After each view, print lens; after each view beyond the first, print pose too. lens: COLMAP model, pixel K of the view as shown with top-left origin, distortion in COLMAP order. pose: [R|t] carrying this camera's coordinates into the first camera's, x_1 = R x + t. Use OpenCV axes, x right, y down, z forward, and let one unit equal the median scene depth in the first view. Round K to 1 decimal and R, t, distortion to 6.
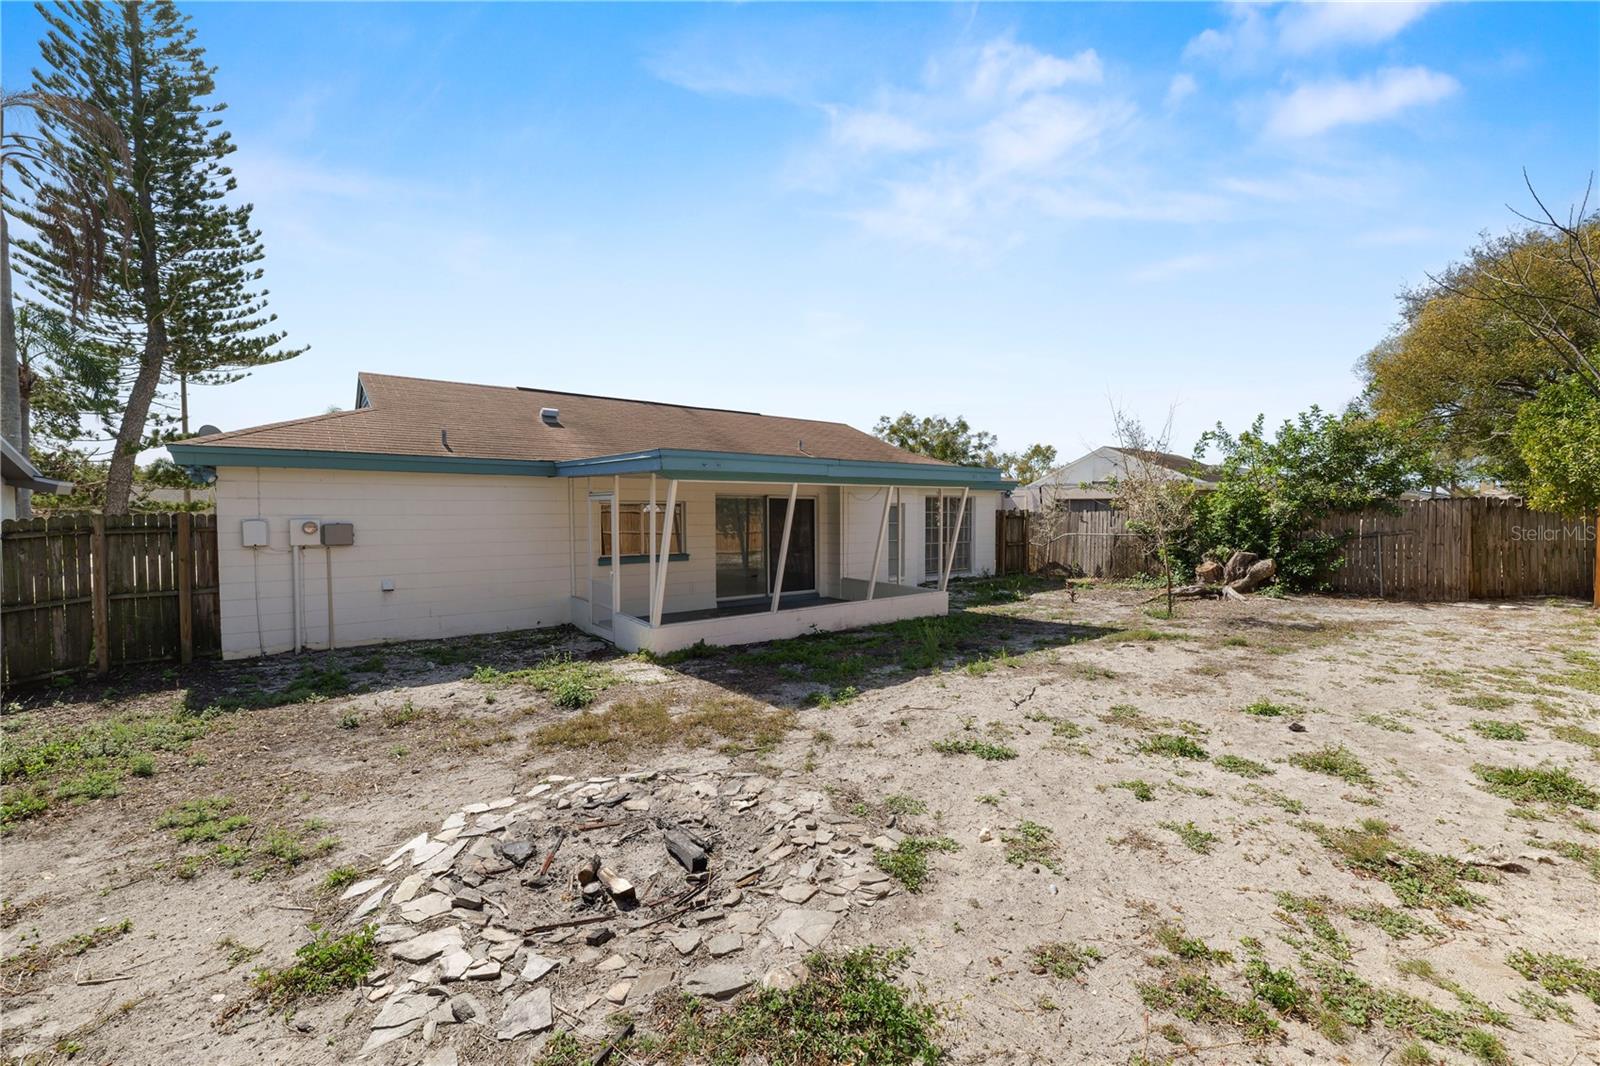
lens RADIAL K [[651.5, 0, 797.5], [0, 651.5, 535.3], [0, 0, 1]] dist [-0.013108, 0.000753]
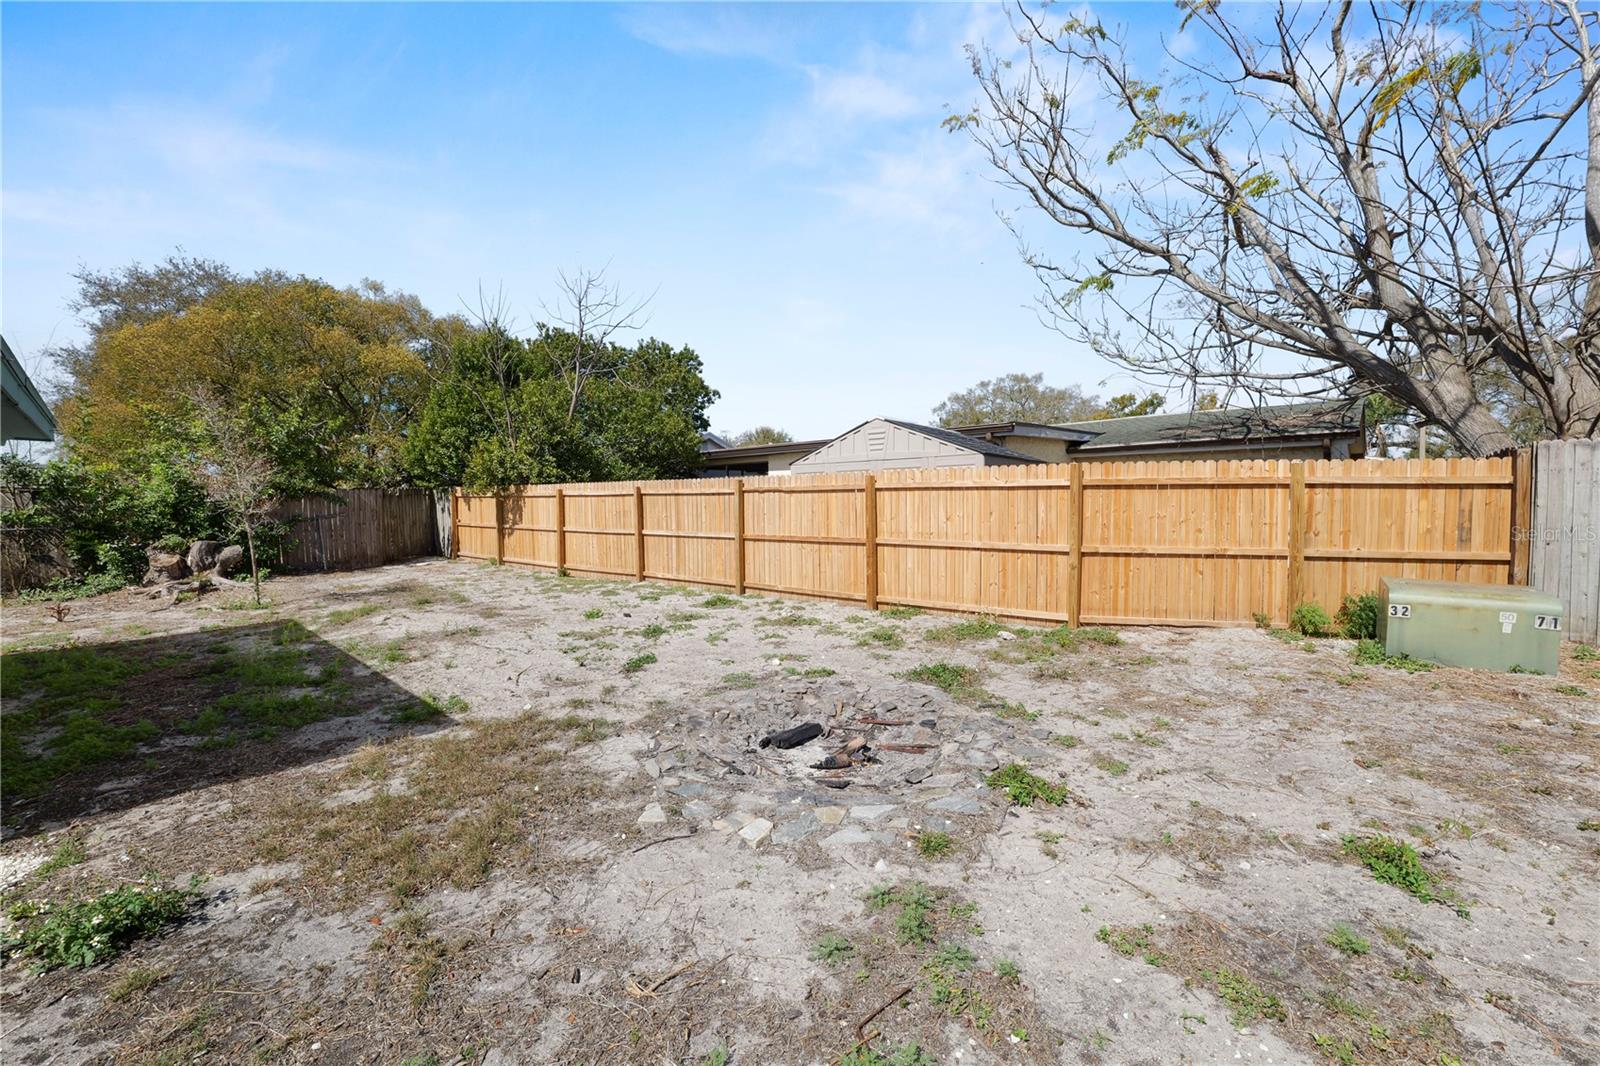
lens RADIAL K [[651.5, 0, 796.4], [0, 651.5, 532.0], [0, 0, 1]] dist [-0.013108, 0.000753]
pose [[-0.168047, -0.034584, 0.985172, -0.815851], [0.039335, 0.998353, 0.041757, 0.020232], [-0.984994, 0.045769, -0.166410, 0.688768]]
